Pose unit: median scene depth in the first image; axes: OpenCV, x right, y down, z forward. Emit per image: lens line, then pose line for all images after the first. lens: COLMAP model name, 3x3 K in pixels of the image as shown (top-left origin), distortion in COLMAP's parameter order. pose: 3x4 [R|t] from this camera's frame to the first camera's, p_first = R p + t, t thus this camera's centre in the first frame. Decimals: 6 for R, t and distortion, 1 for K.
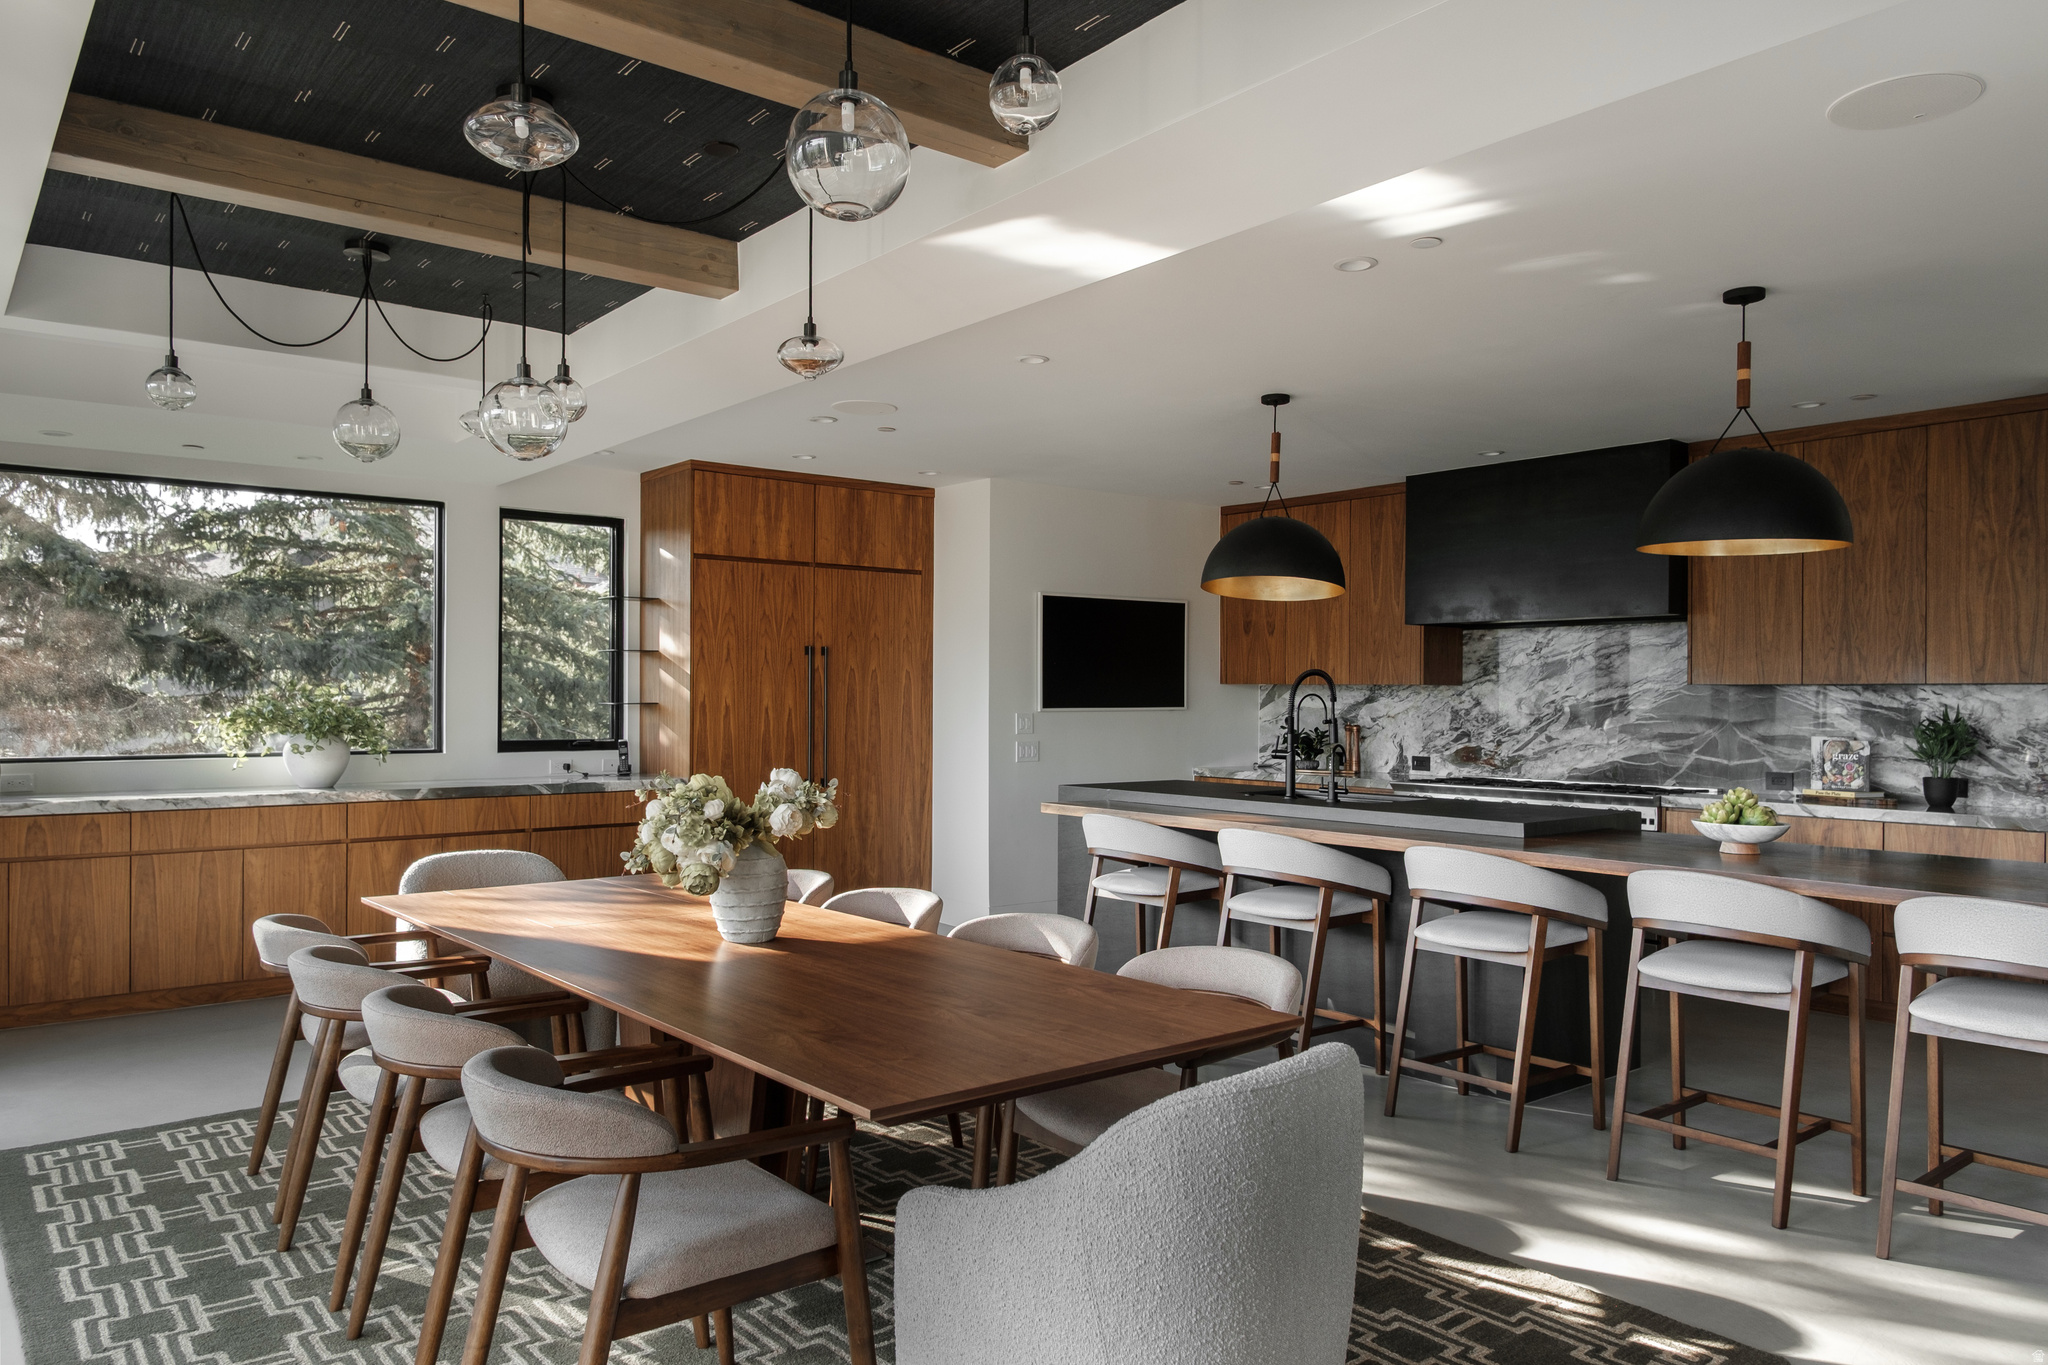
lens RADIAL K [[1385.7, 0, 1019.4], [0, 1385.7, 692.2], [0, 0, 1]] dist [0.003226, -0.000687]
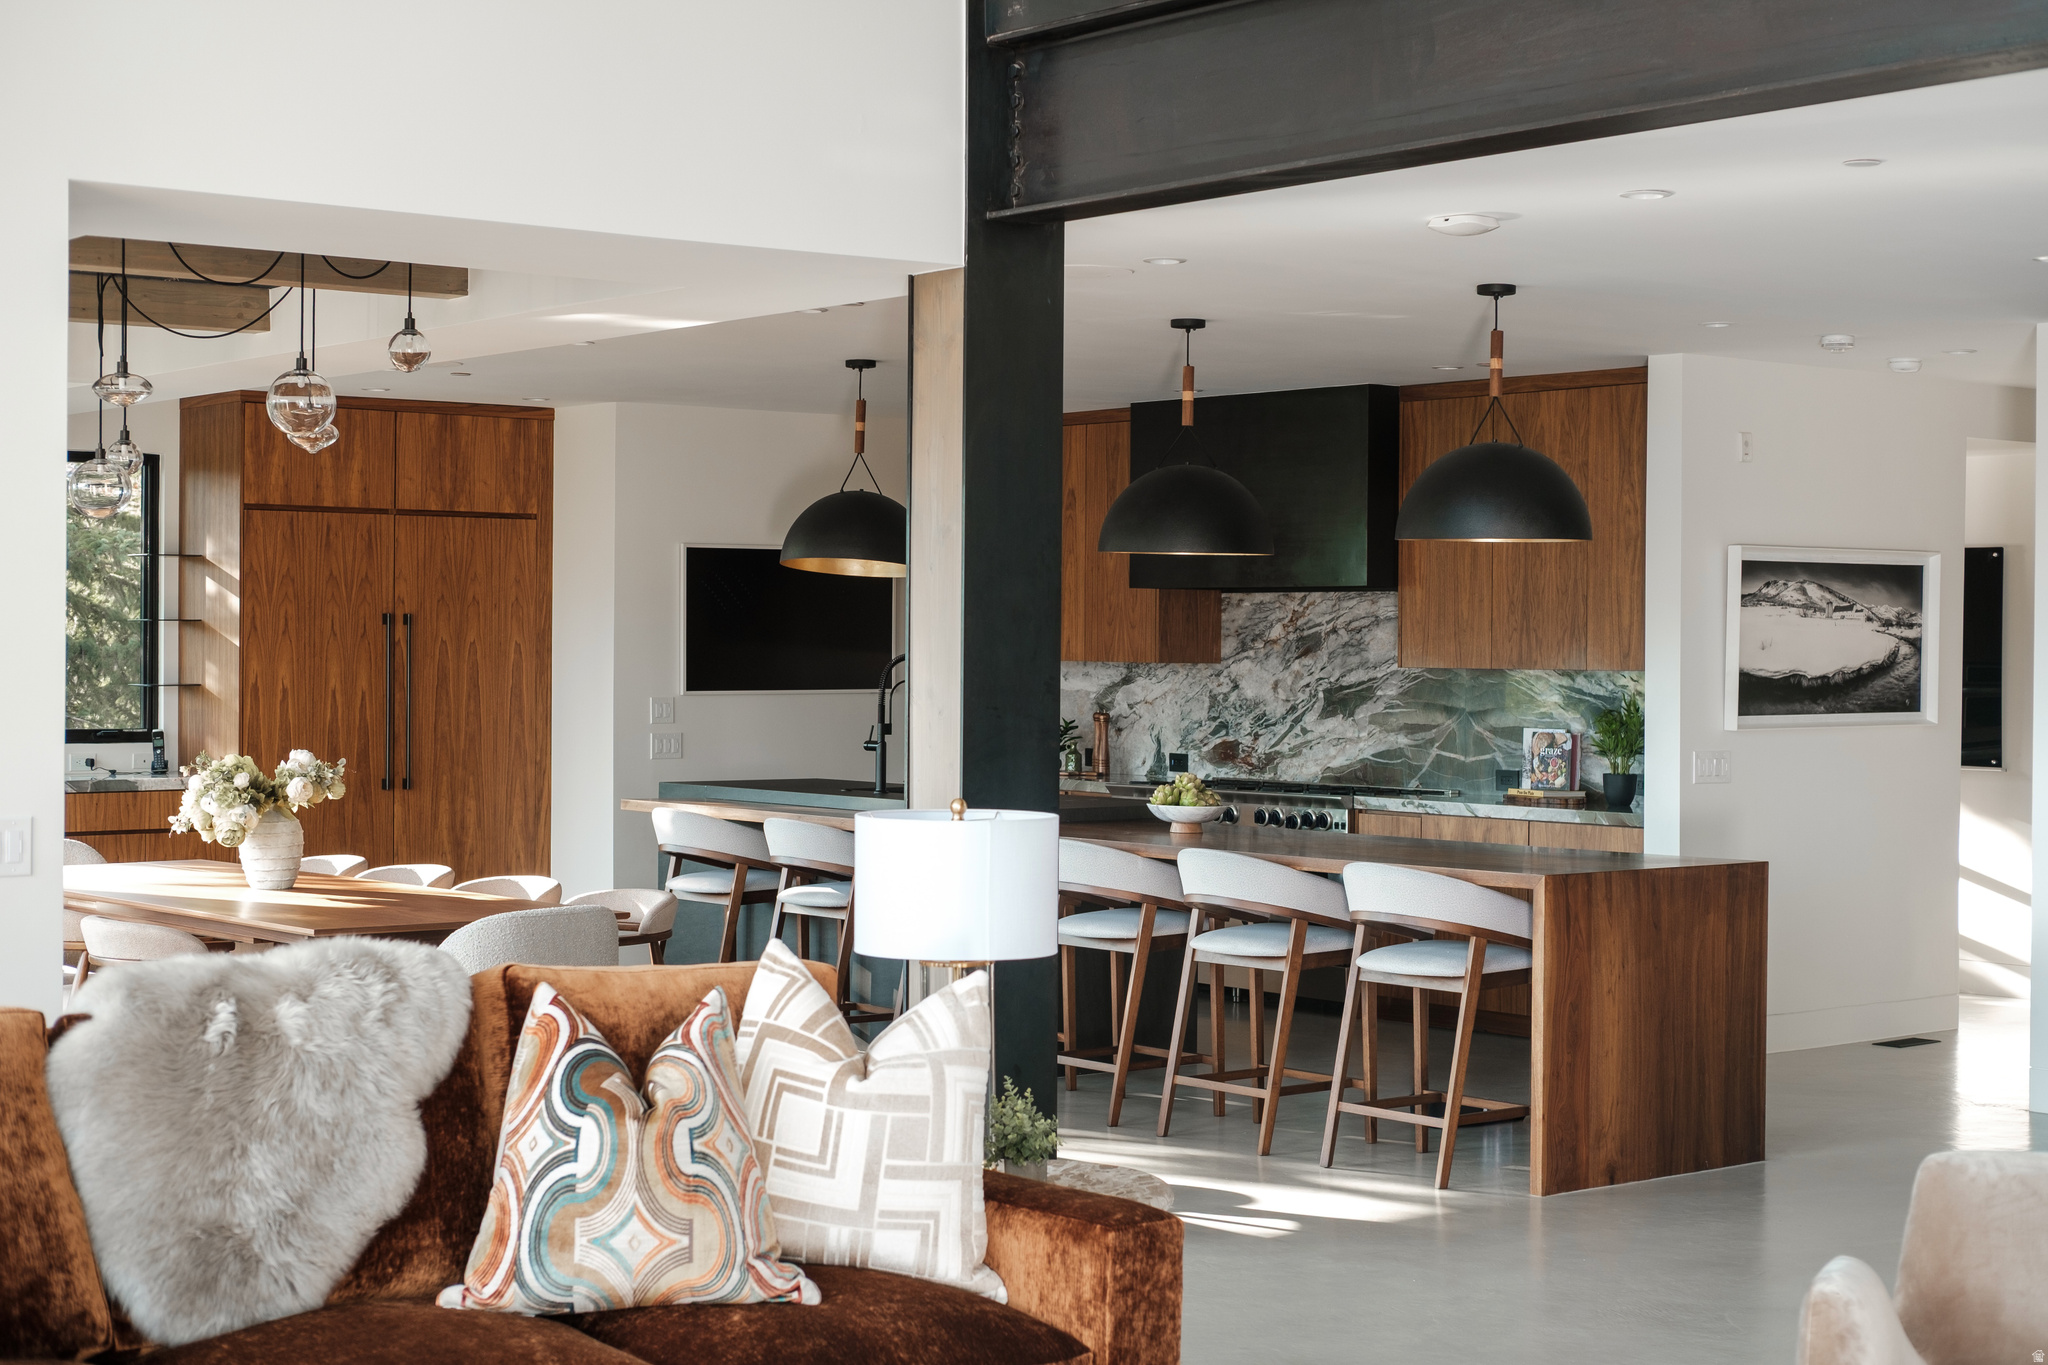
lens RADIAL K [[3129.5, 0, 1022.7], [0, 3129.5, 670.2], [0, 0, 1]] dist [-0.061149, 0.000000]
pose [[0.999997, 0.002379, 0.000842, 0.218374], [-0.002389, 0.999925, 0.012050, -0.023451], [-0.000813, -0.012052, 0.999927, -0.823062]]
